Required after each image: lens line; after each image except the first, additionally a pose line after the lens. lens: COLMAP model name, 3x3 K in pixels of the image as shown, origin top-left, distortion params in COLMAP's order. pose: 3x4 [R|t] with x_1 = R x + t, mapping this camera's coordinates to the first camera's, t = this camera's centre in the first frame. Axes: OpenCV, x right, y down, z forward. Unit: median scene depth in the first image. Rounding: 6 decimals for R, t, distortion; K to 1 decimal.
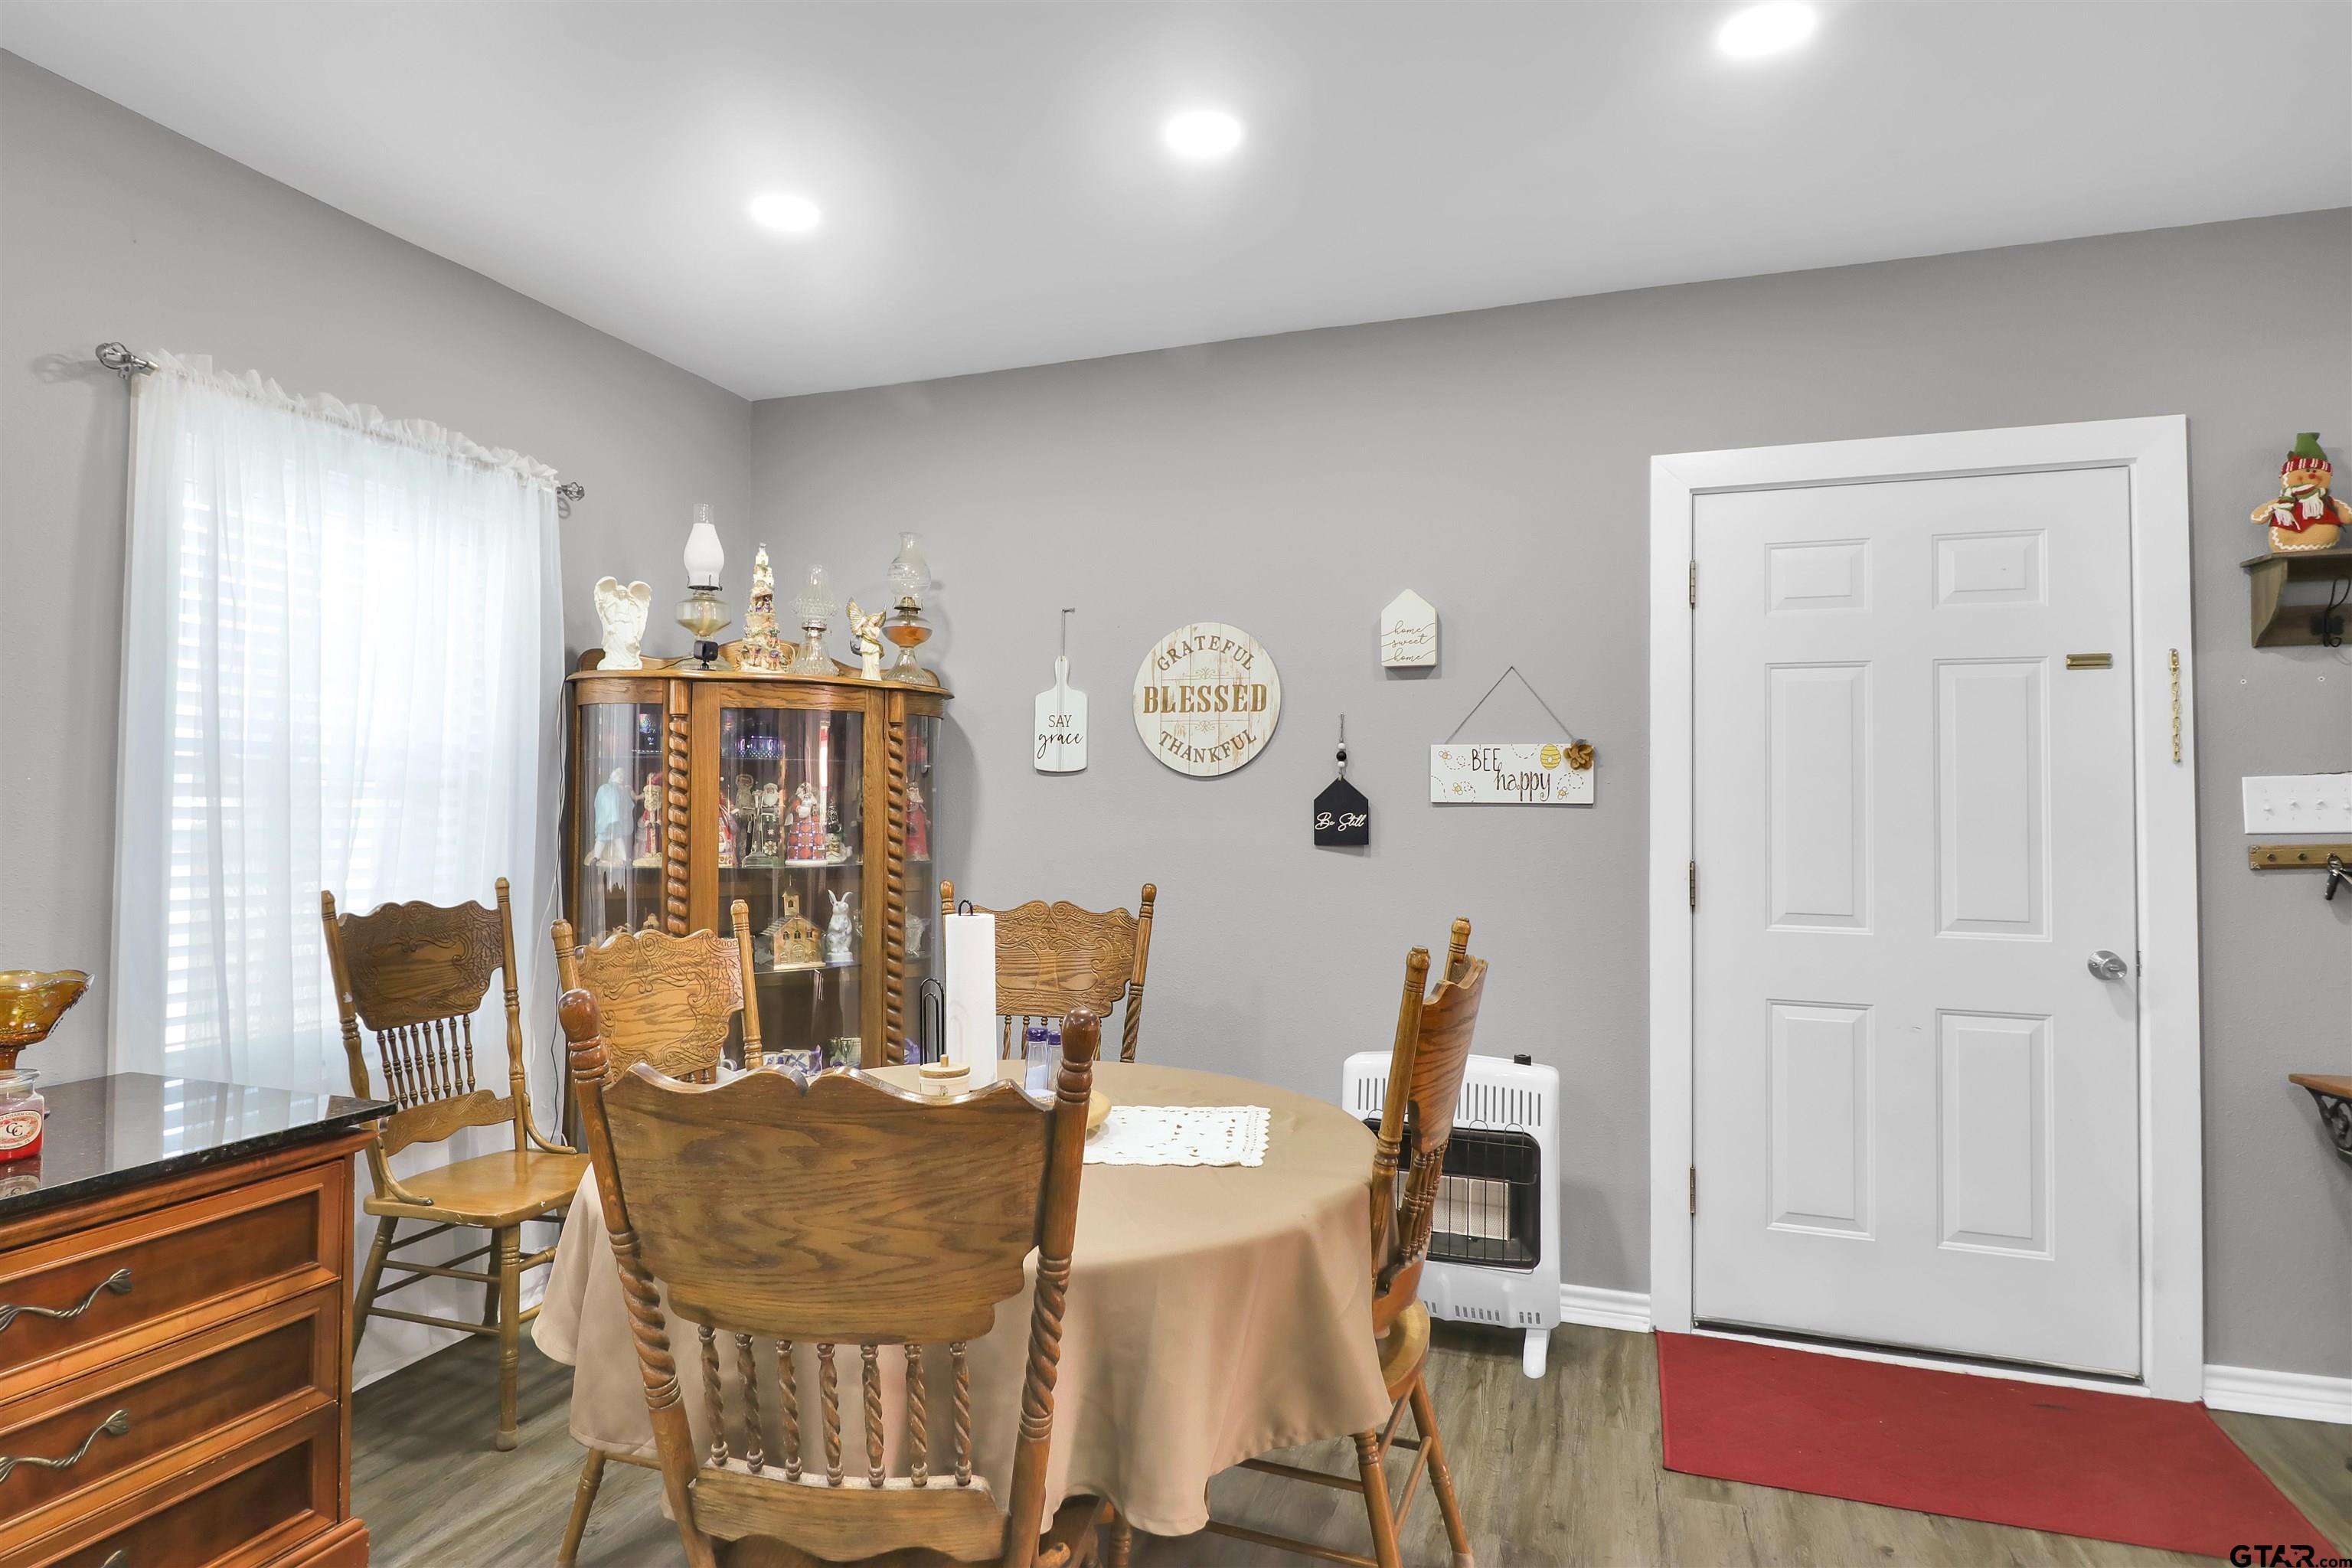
lens RADIAL K [[1275.4, 0, 1151.2], [0, 1275.4, 773.4], [0, 0, 1]] dist [0.003325, -0.011350]
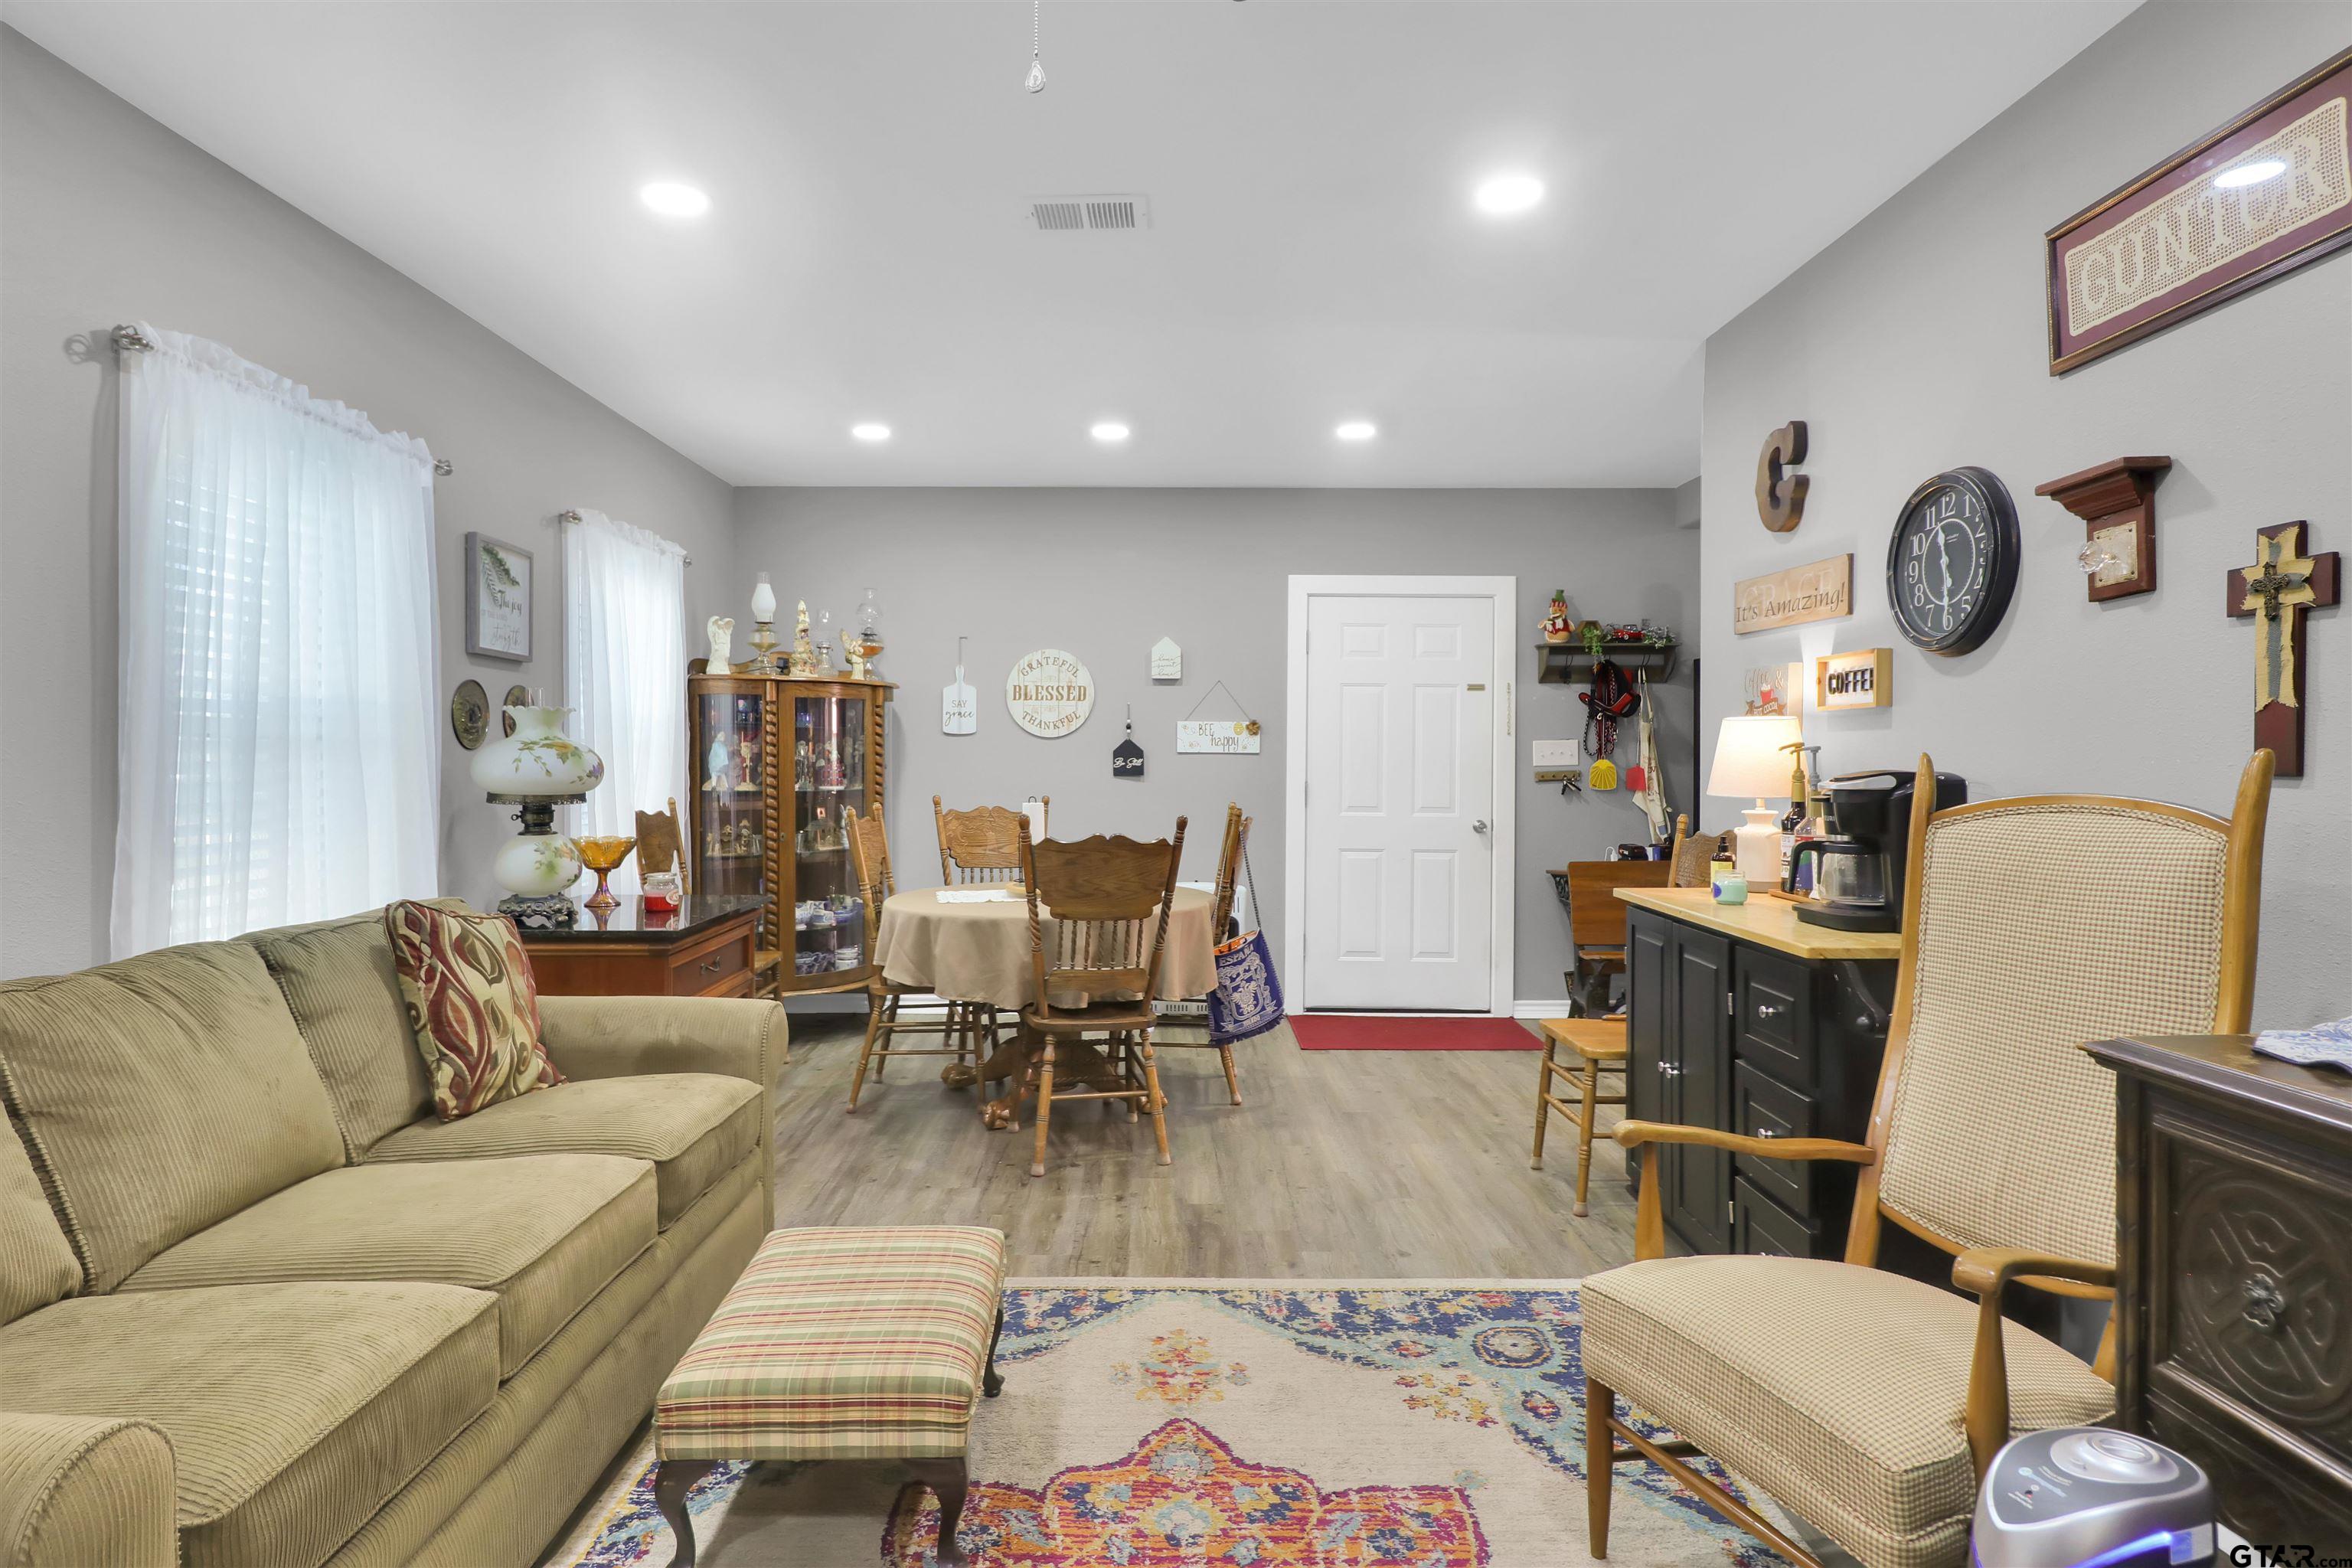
lens RADIAL K [[1275.4, 0, 1151.2], [0, 1275.4, 773.4], [0, 0, 1]] dist [0.003325, -0.011350]
pose [[0.942883, -0.006017, 0.333069, -0.443140], [-0.007800, 0.999164, 0.040133, -0.021203], [-0.333032, -0.040439, 0.942048, -0.754906]]
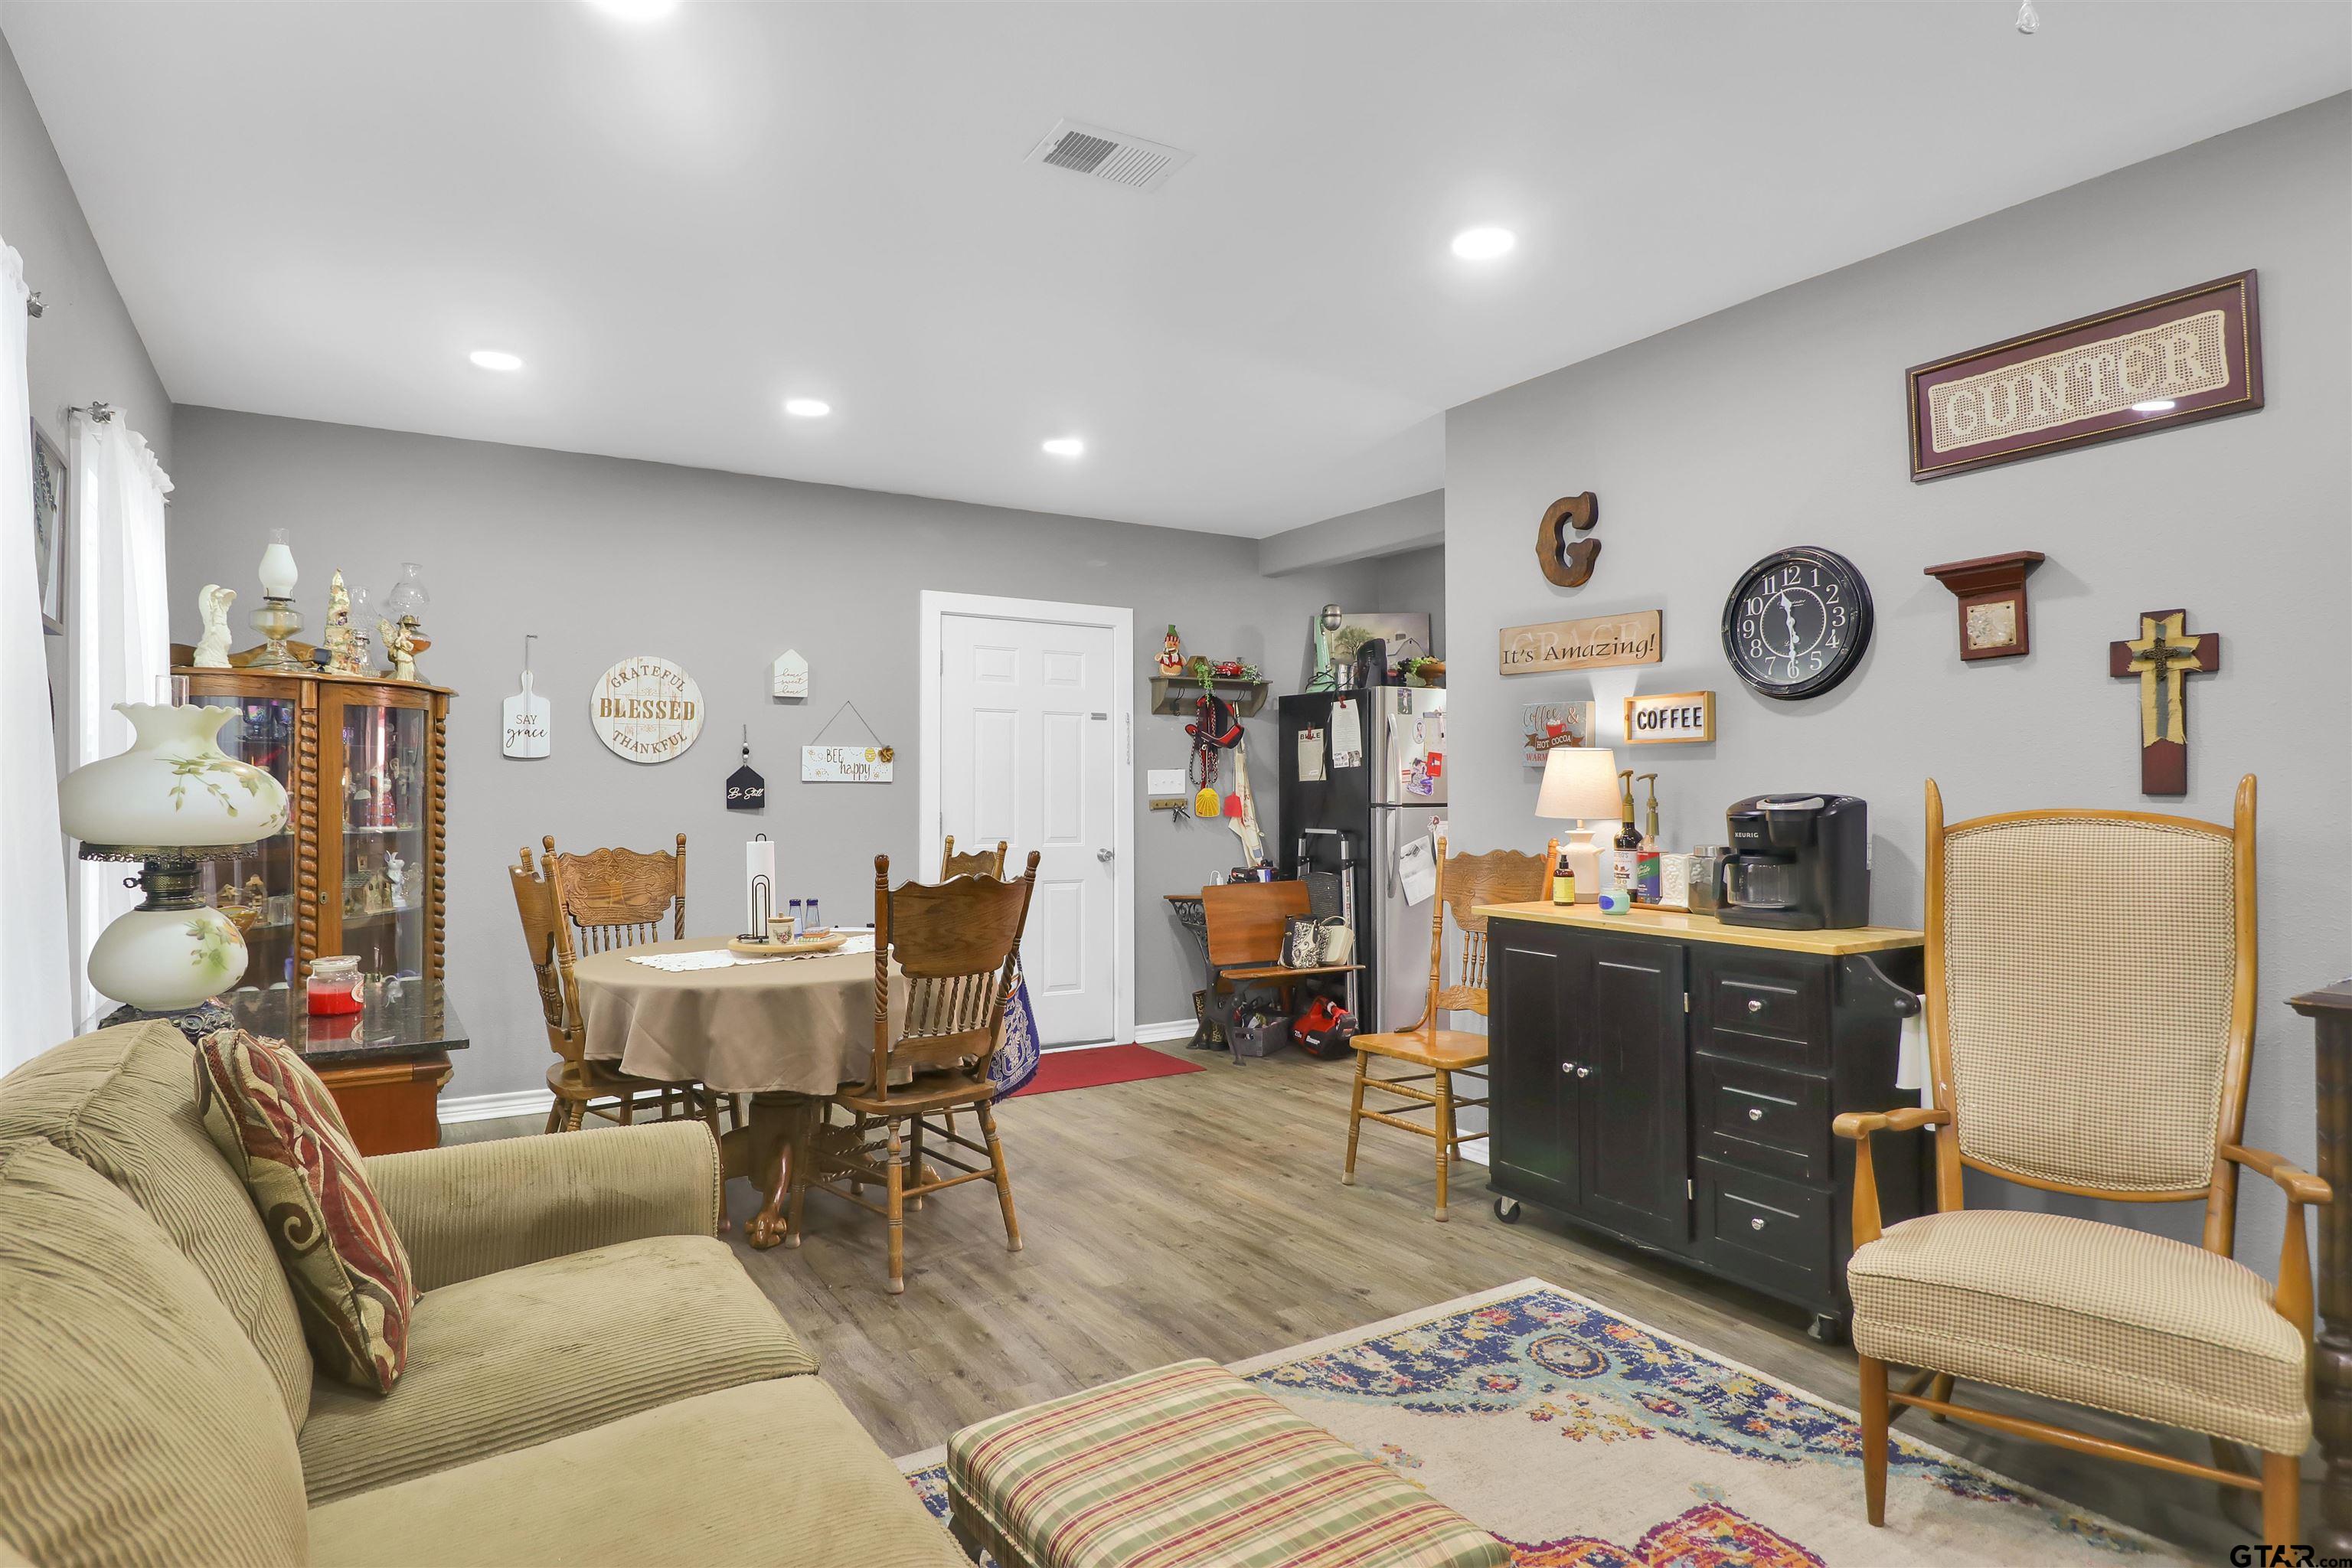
lens RADIAL K [[1275.4, 0, 1151.2], [0, 1275.4, 773.4], [0, 0, 1]] dist [0.003325, -0.011350]
pose [[0.628950, 0.005410, 0.777427, -0.782383], [-0.018410, 0.999799, 0.007937, -0.008415], [-0.777228, -0.019305, 0.628923, -0.383834]]
